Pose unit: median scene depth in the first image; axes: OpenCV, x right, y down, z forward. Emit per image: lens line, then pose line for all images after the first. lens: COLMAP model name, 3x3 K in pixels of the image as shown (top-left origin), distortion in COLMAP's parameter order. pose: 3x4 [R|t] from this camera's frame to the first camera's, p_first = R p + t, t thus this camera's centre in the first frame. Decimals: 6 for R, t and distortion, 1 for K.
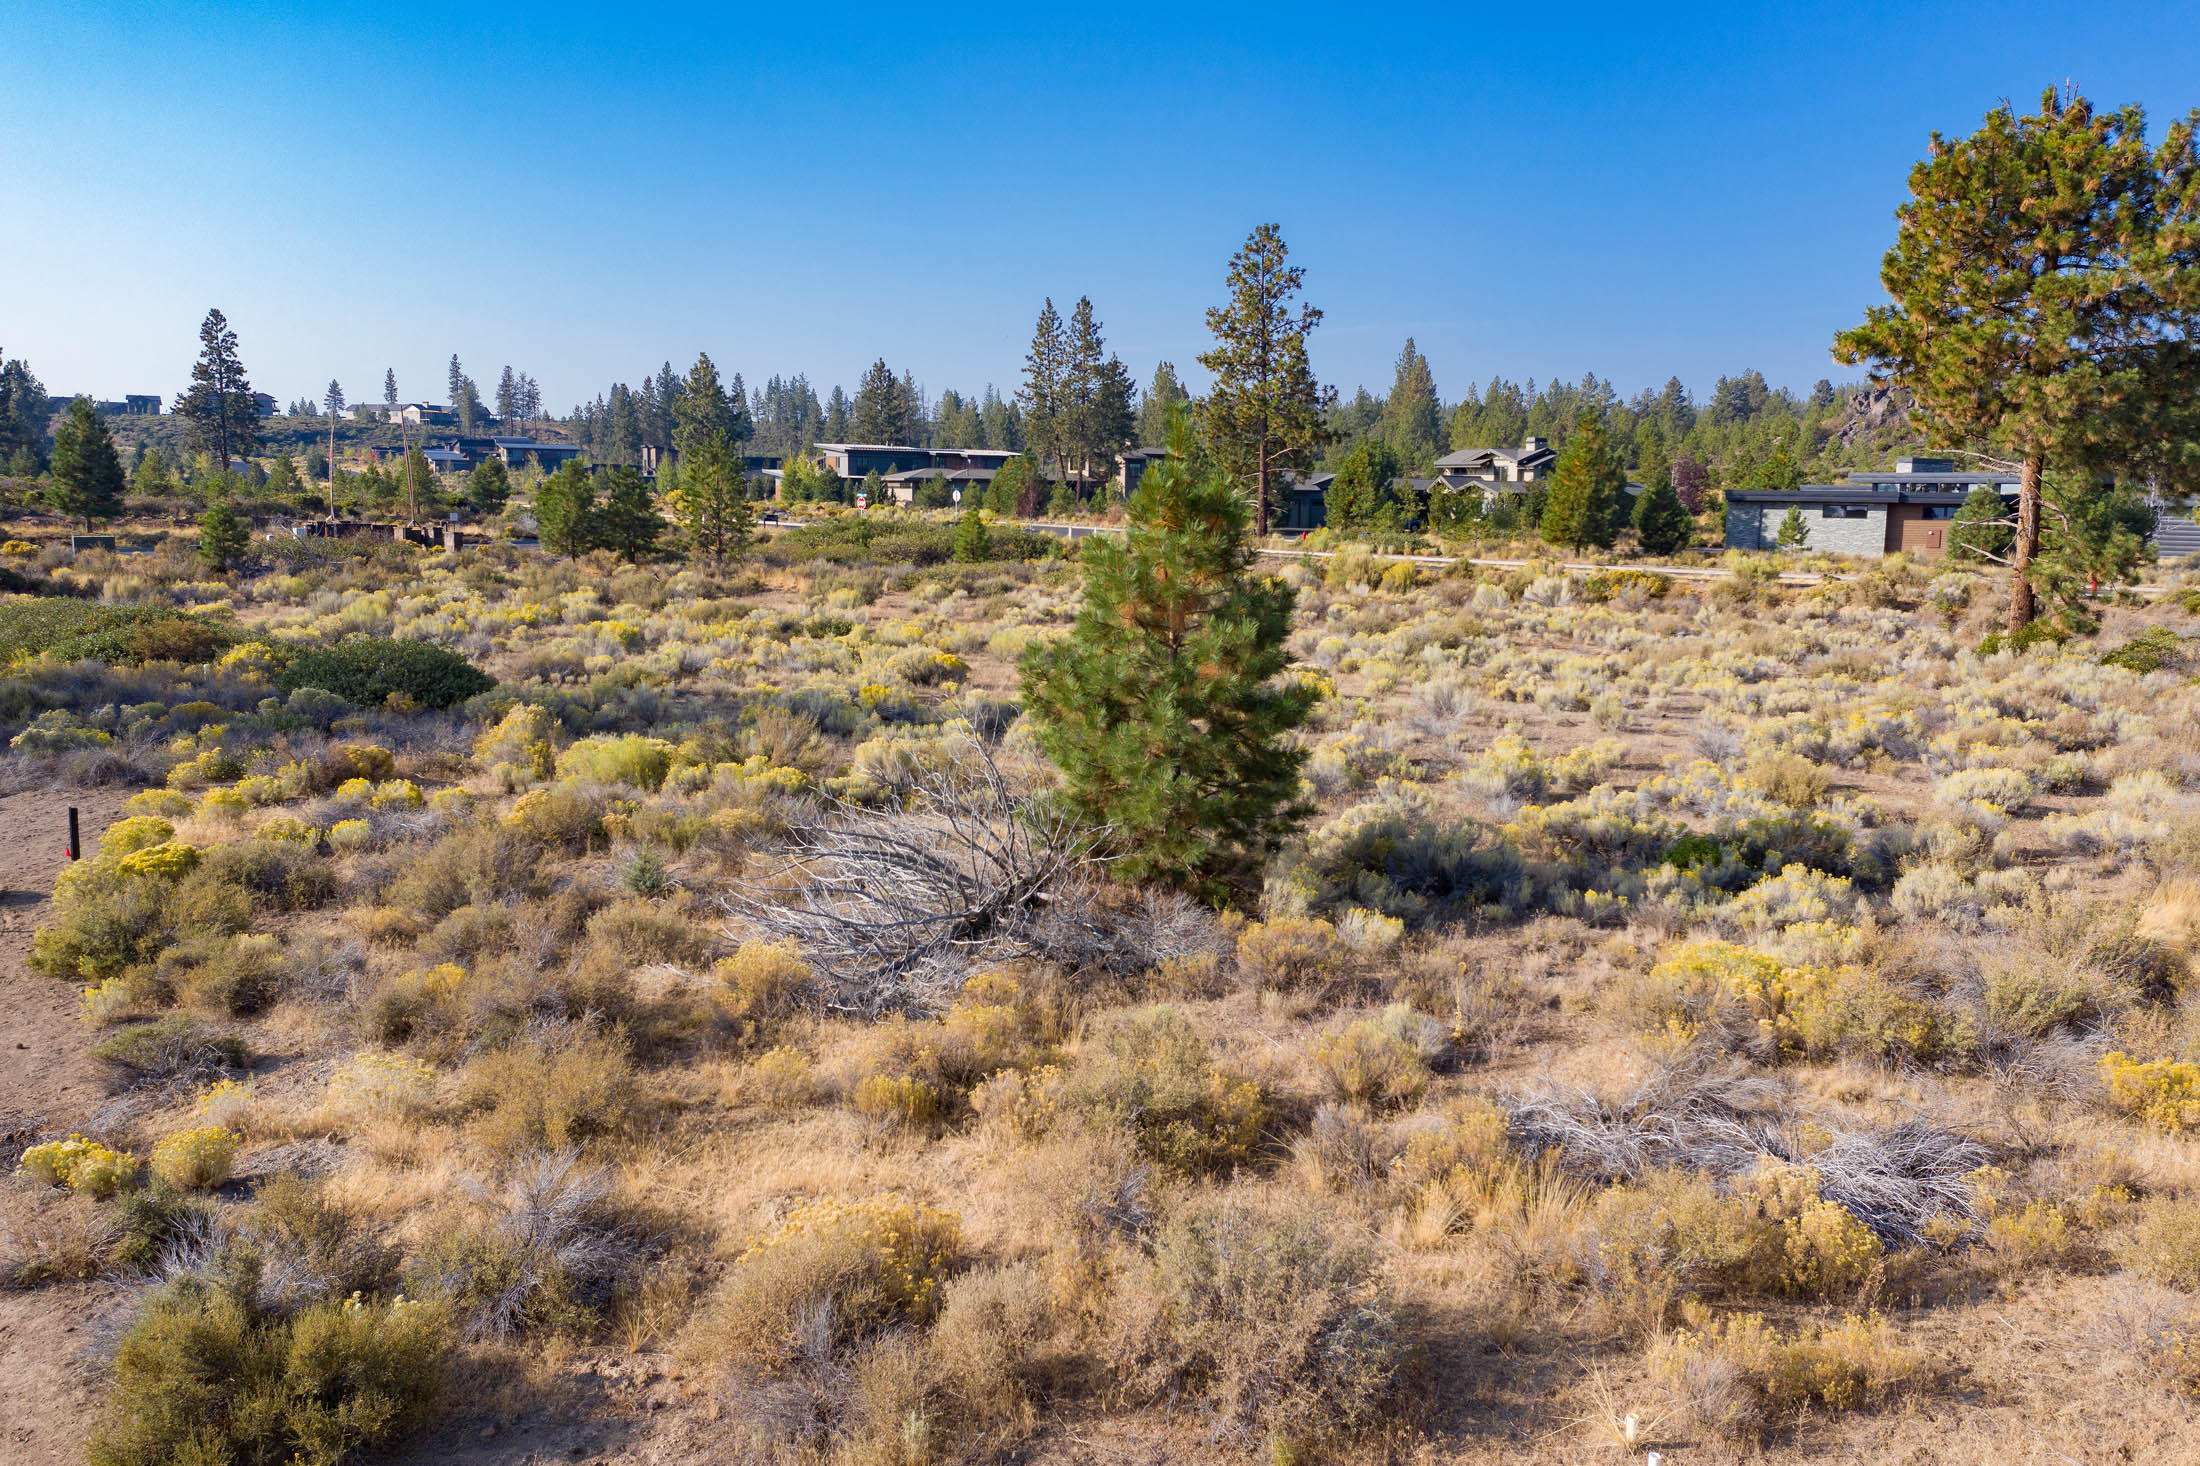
lens RADIAL K [[1718.9, 0, 1100.0], [0, 1718.9, 733.0], [0, 0, 1]] dist [-0.007284, -0.001985]
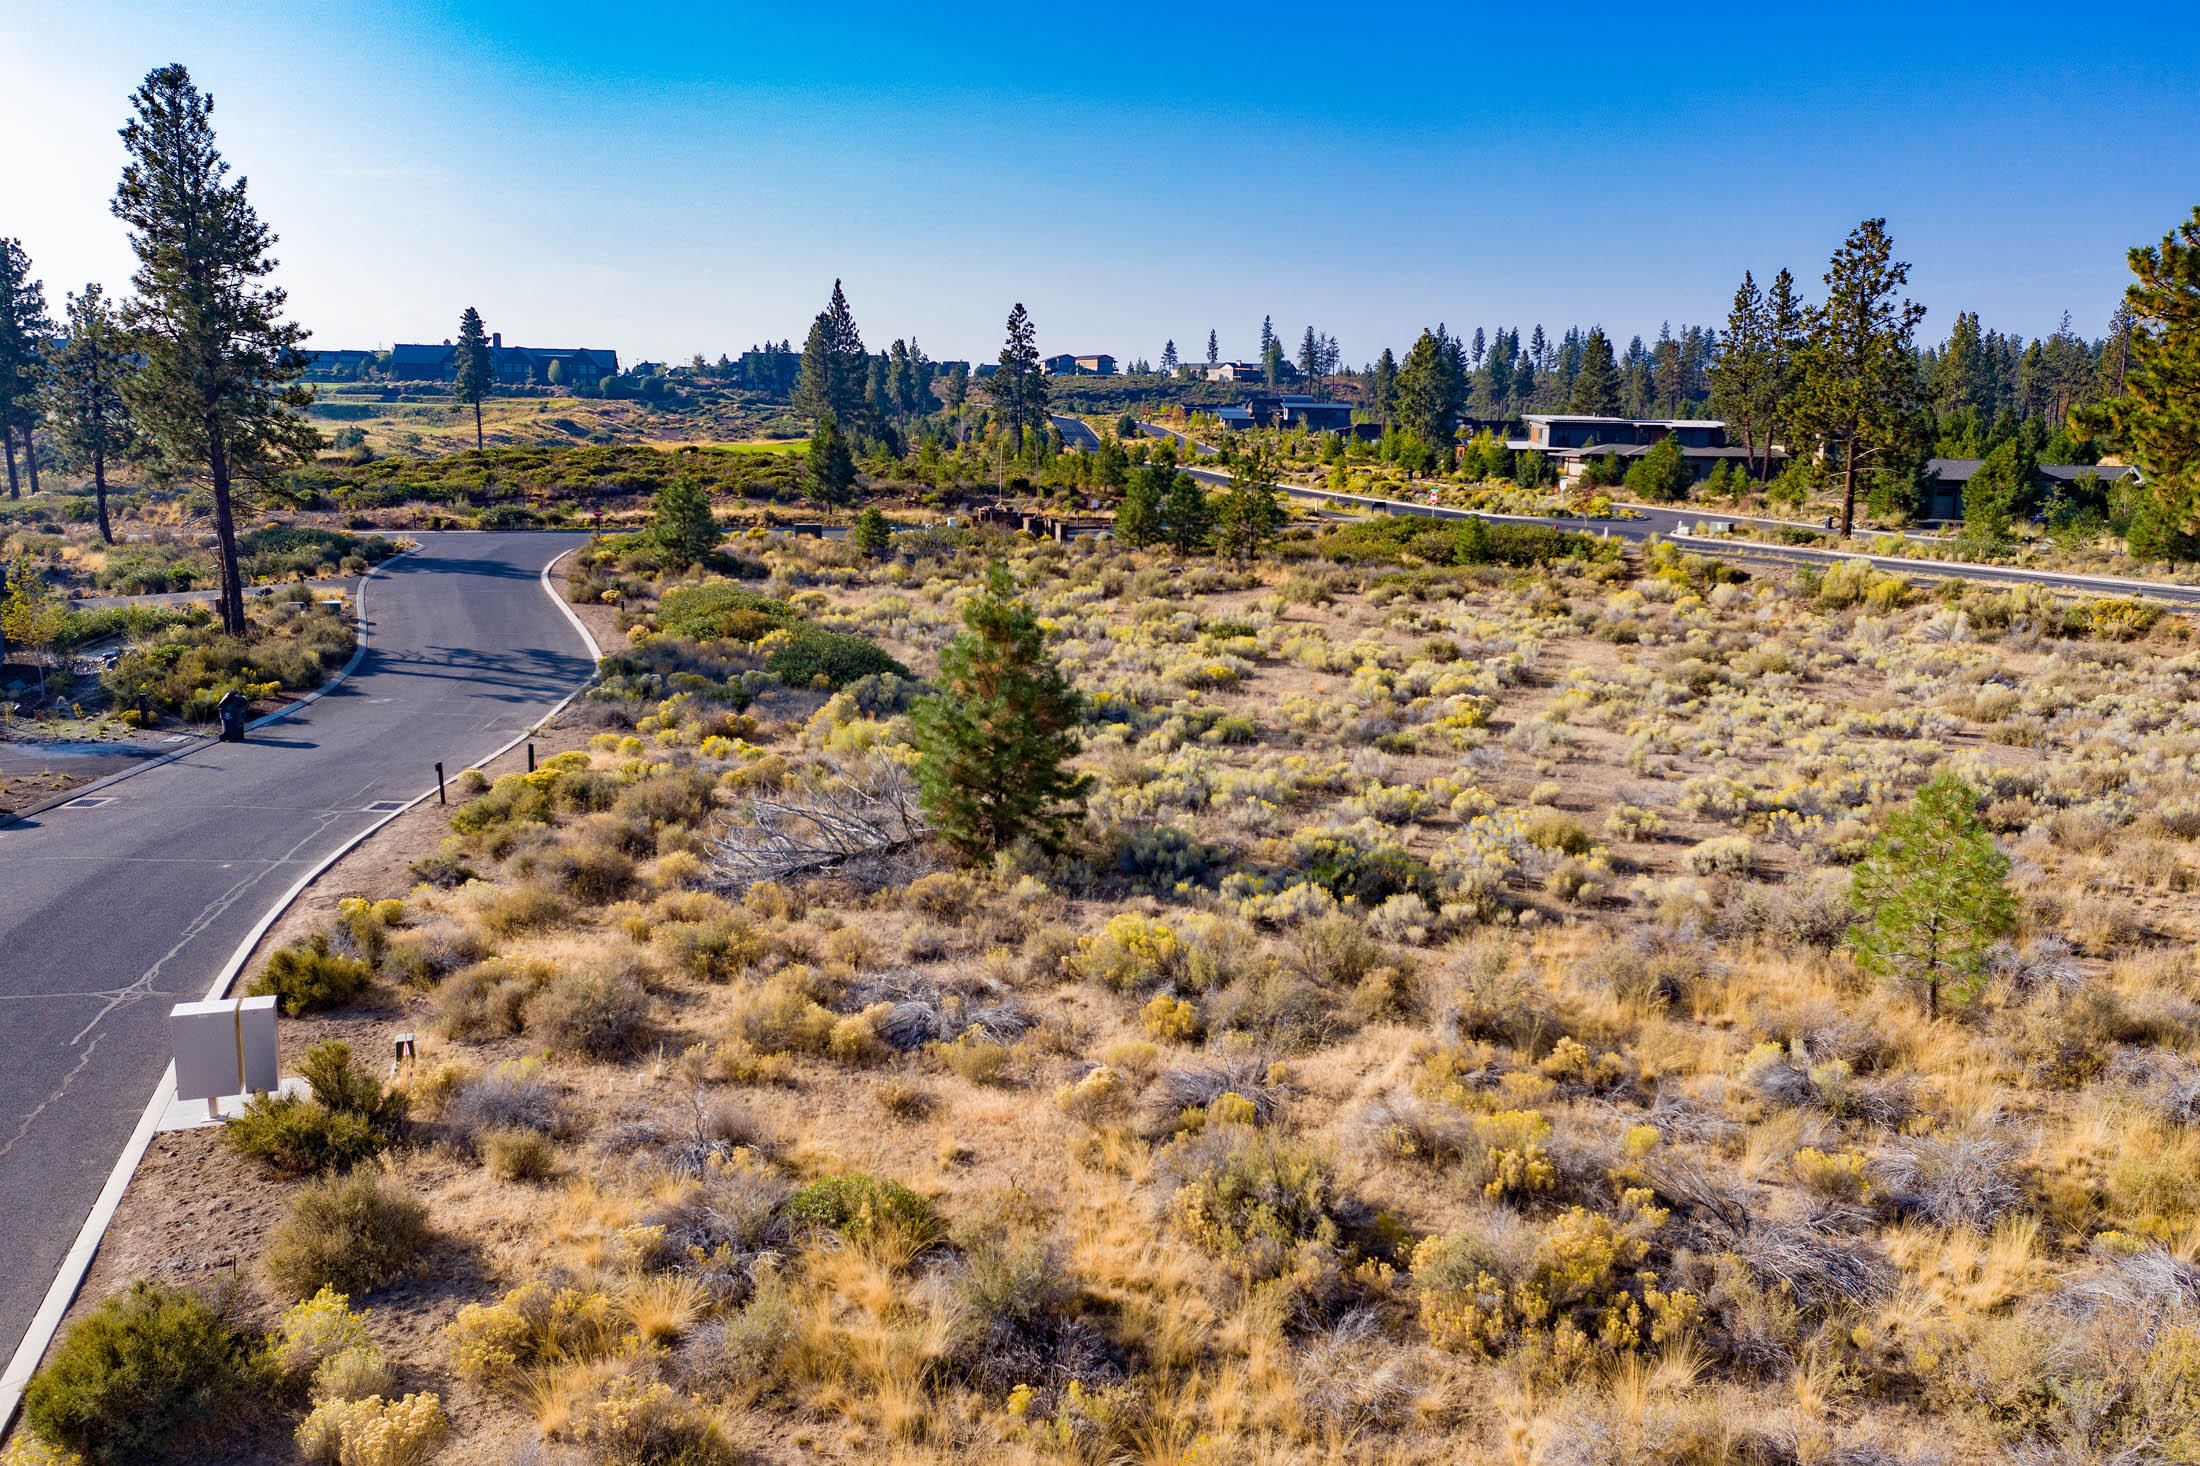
lens RADIAL K [[1718.9, 0, 1100.0], [0, 1718.9, 733.0], [0, 0, 1]] dist [-0.007284, -0.001985]
pose [[0.890142, 0.082001, -0.448245, 0.129429], [-0.067006, 0.996537, 0.049242, -0.016598], [0.450730, -0.013798, 0.892553, -0.062463]]
